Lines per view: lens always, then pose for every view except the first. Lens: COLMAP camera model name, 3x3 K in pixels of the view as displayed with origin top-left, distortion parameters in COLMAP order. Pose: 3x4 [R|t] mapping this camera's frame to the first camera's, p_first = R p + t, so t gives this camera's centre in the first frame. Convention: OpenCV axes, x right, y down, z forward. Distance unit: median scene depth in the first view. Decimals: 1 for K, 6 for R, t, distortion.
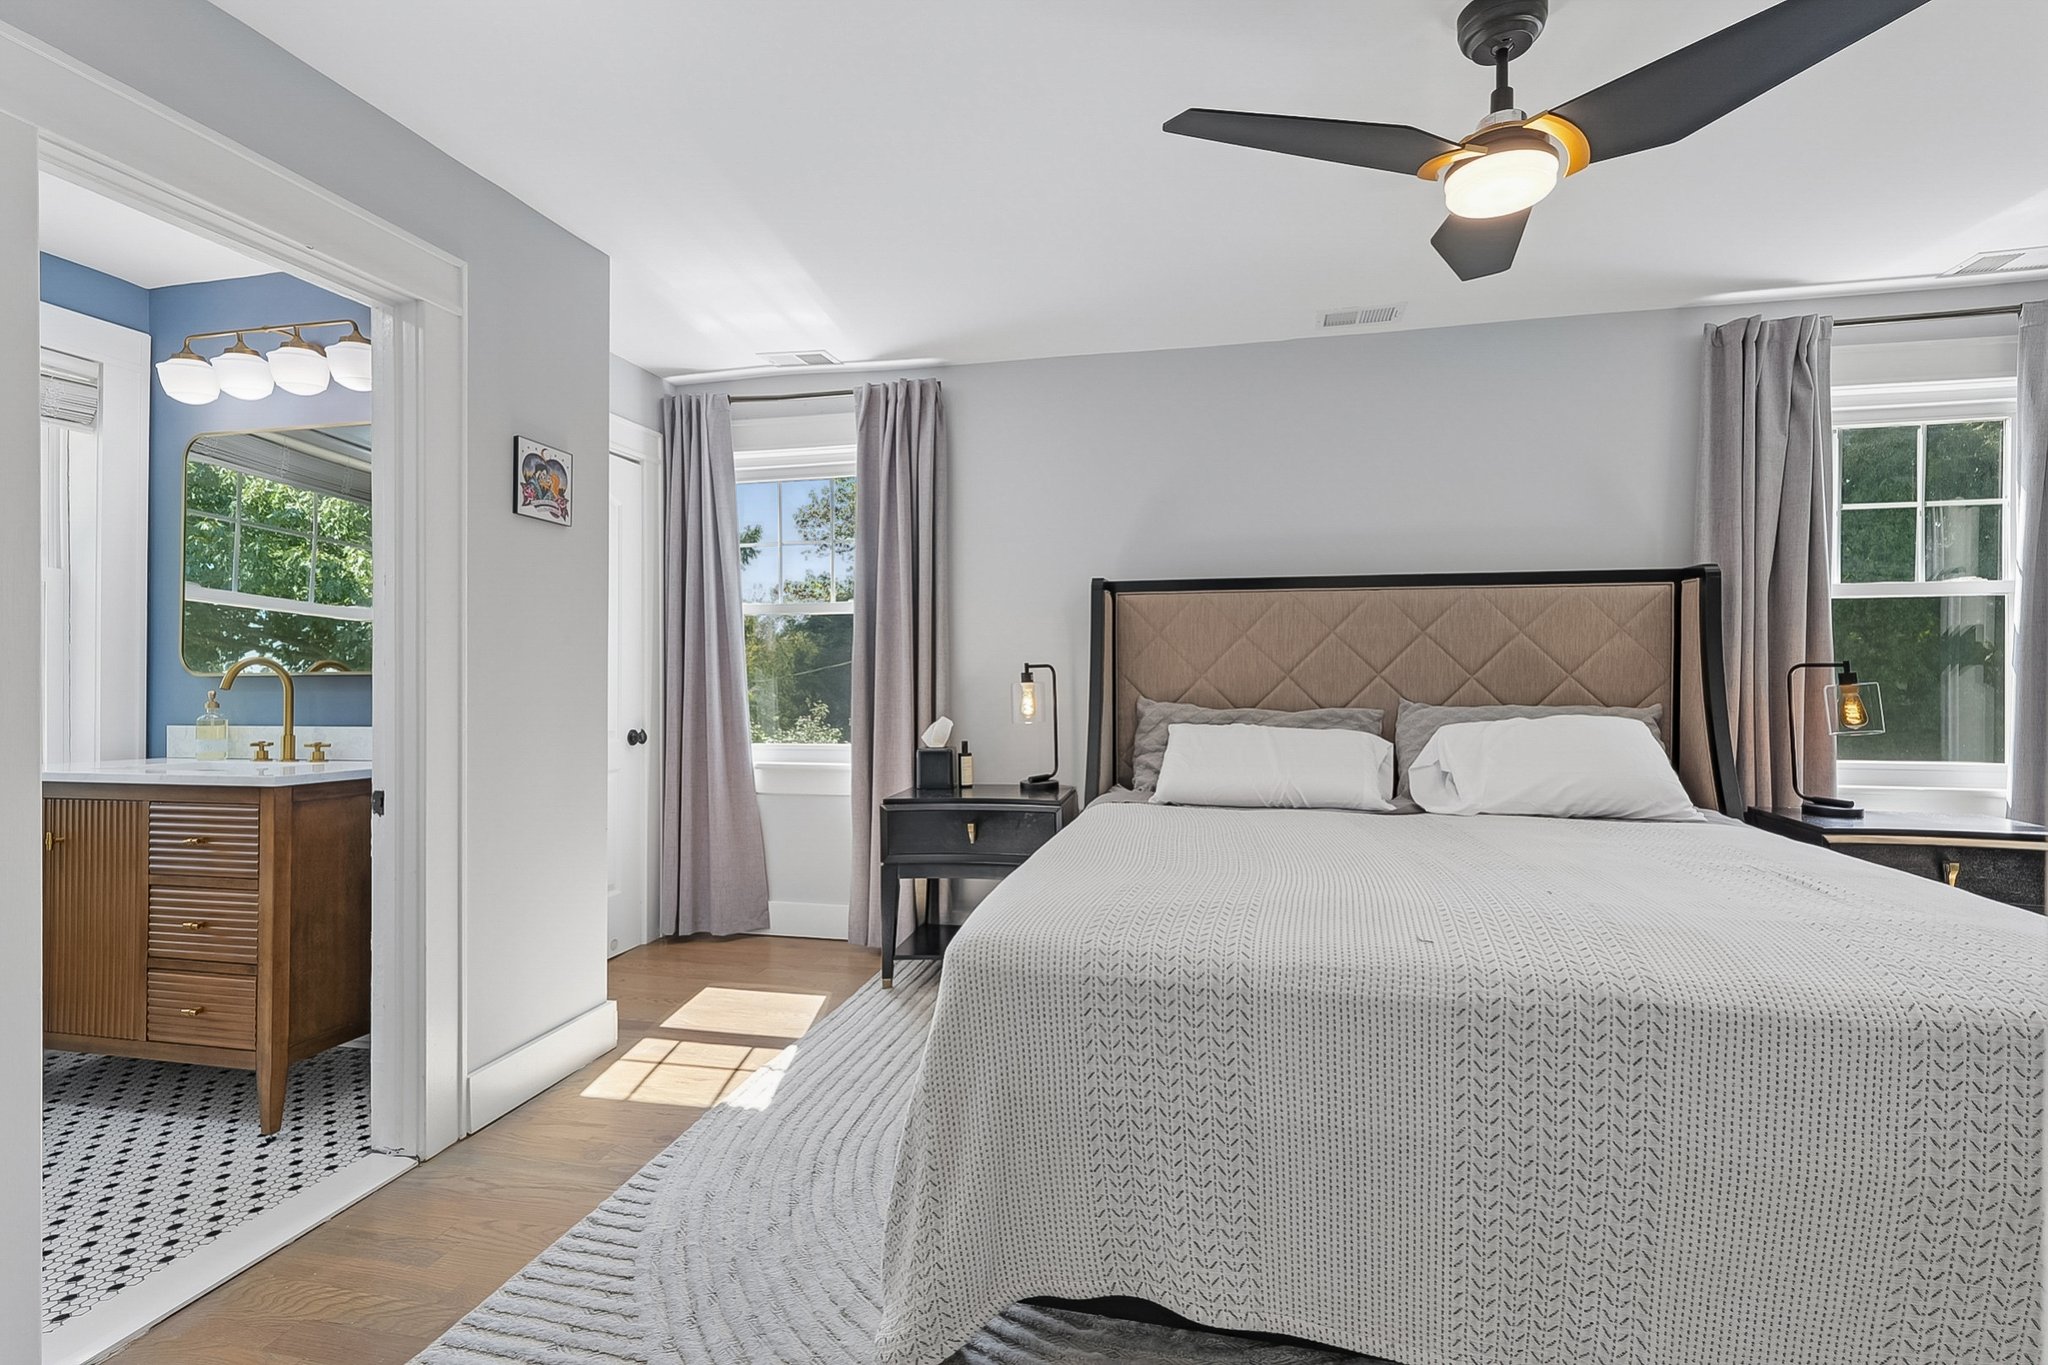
lens RADIAL K [[947.8, 0, 1032.4], [0, 947.8, 677.1], [0, 0, 1]] dist [-0.000609, 0.000159]
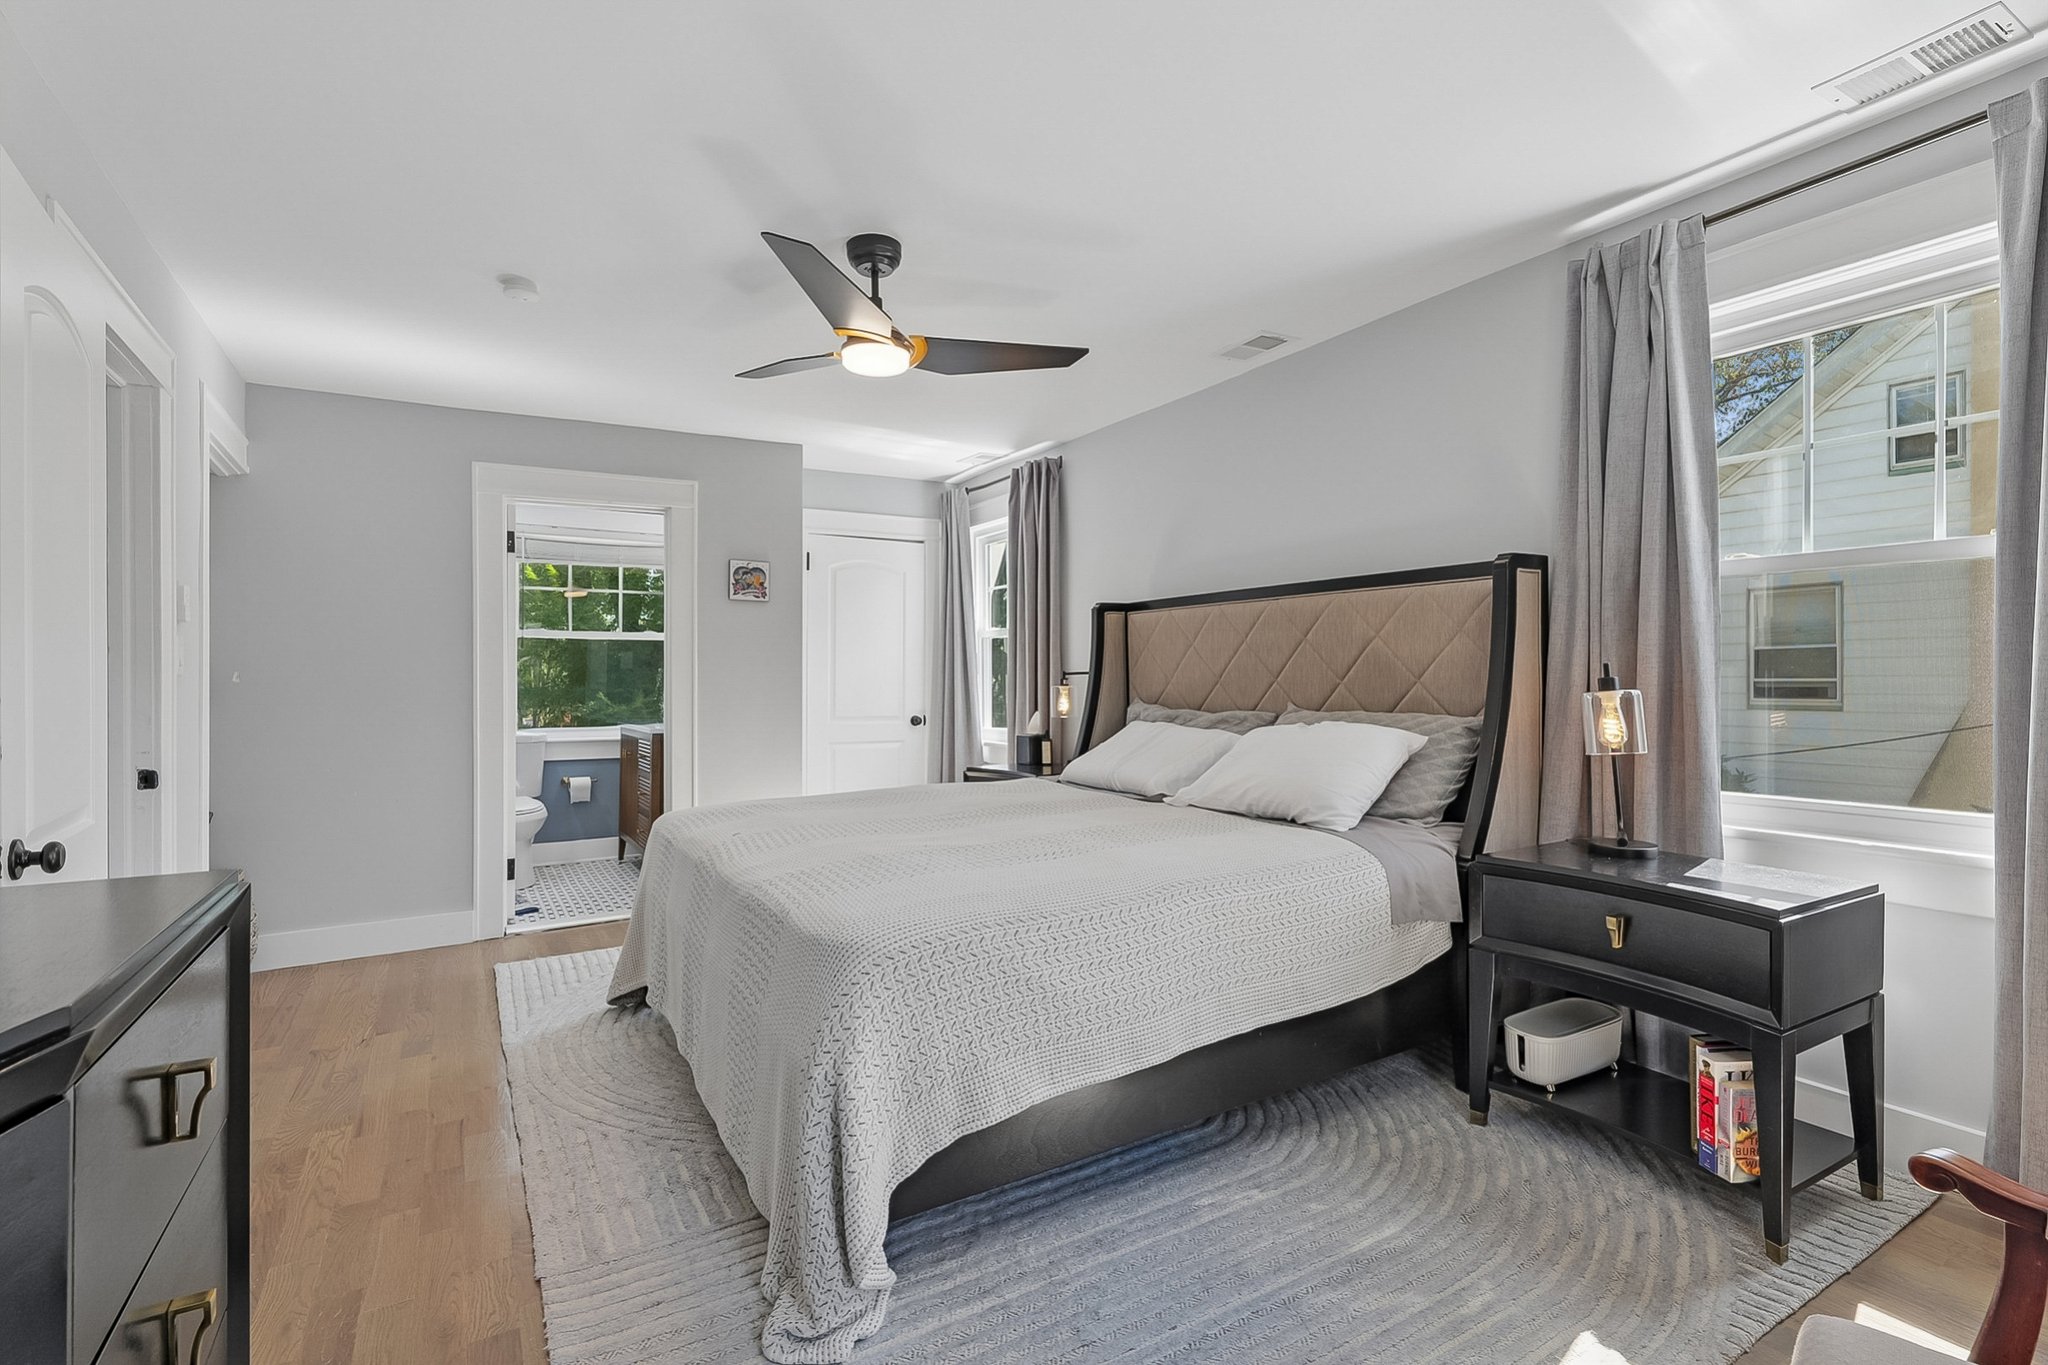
lens RADIAL K [[947.8, 0, 1032.4], [0, 947.8, 677.1], [0, 0, 1]] dist [-0.000609, 0.000159]
pose [[0.690551, -0.003554, -0.723275, 0.953093], [0.005581, 0.999984, 0.000415, -0.008118], [0.723262, -0.004323, 0.690560, 0.076475]]
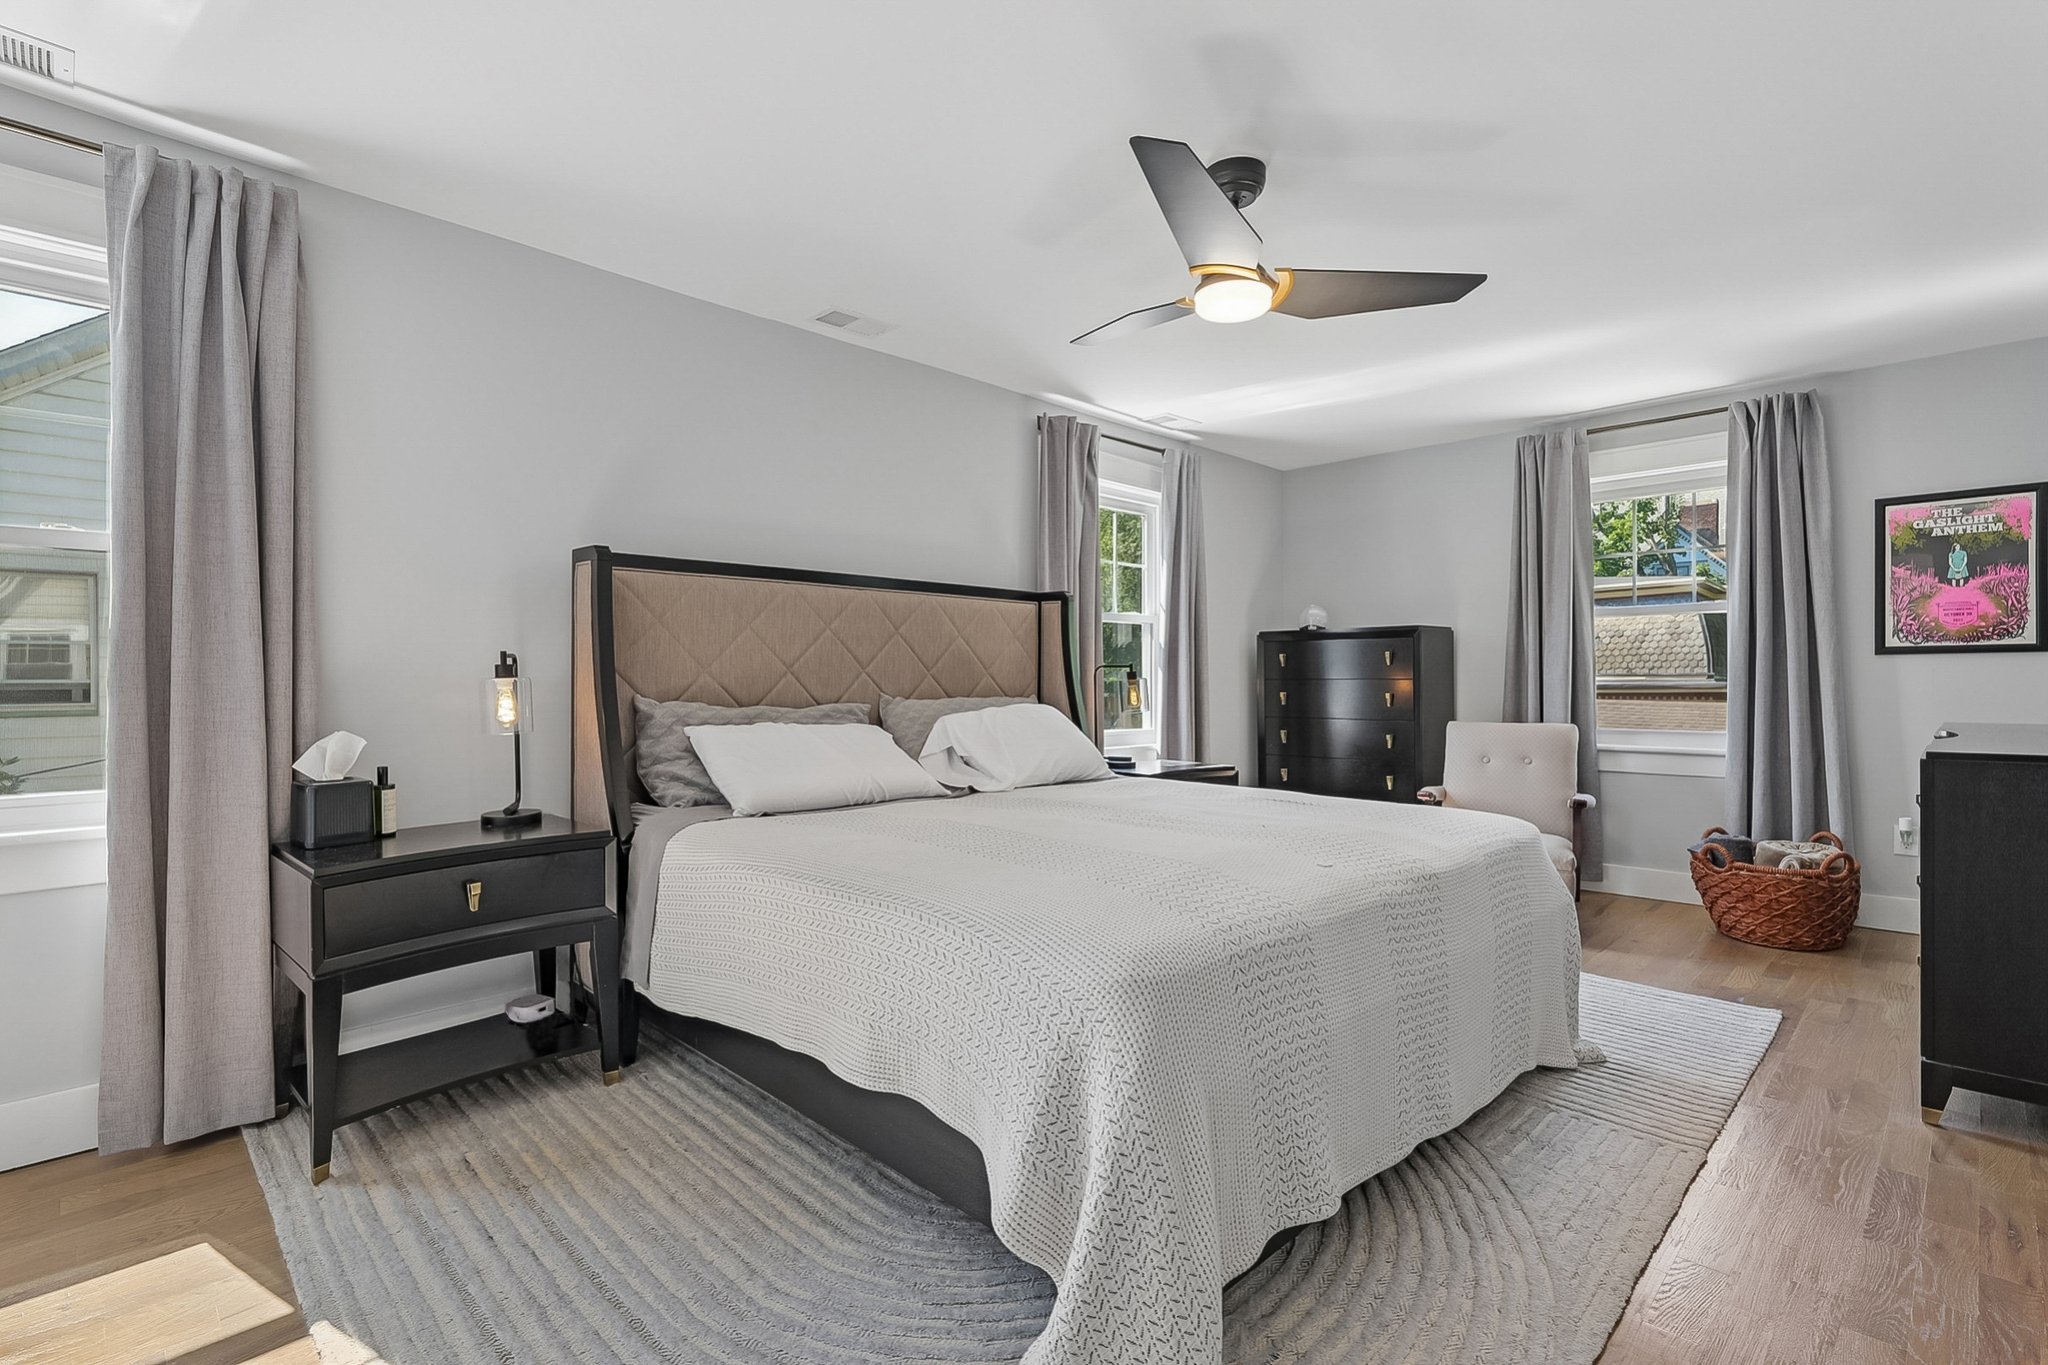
lens RADIAL K [[935.2, 0, 1034.6], [0, 935.2, 678.2], [0, 0, 1]] dist [0.000252, -0.000026]
pose [[0.532791, -0.000050, 0.846247, -0.415188], [-0.003497, 0.999991, 0.002261, 0.003046], [-0.846239, -0.004164, 0.532787, 0.291952]]
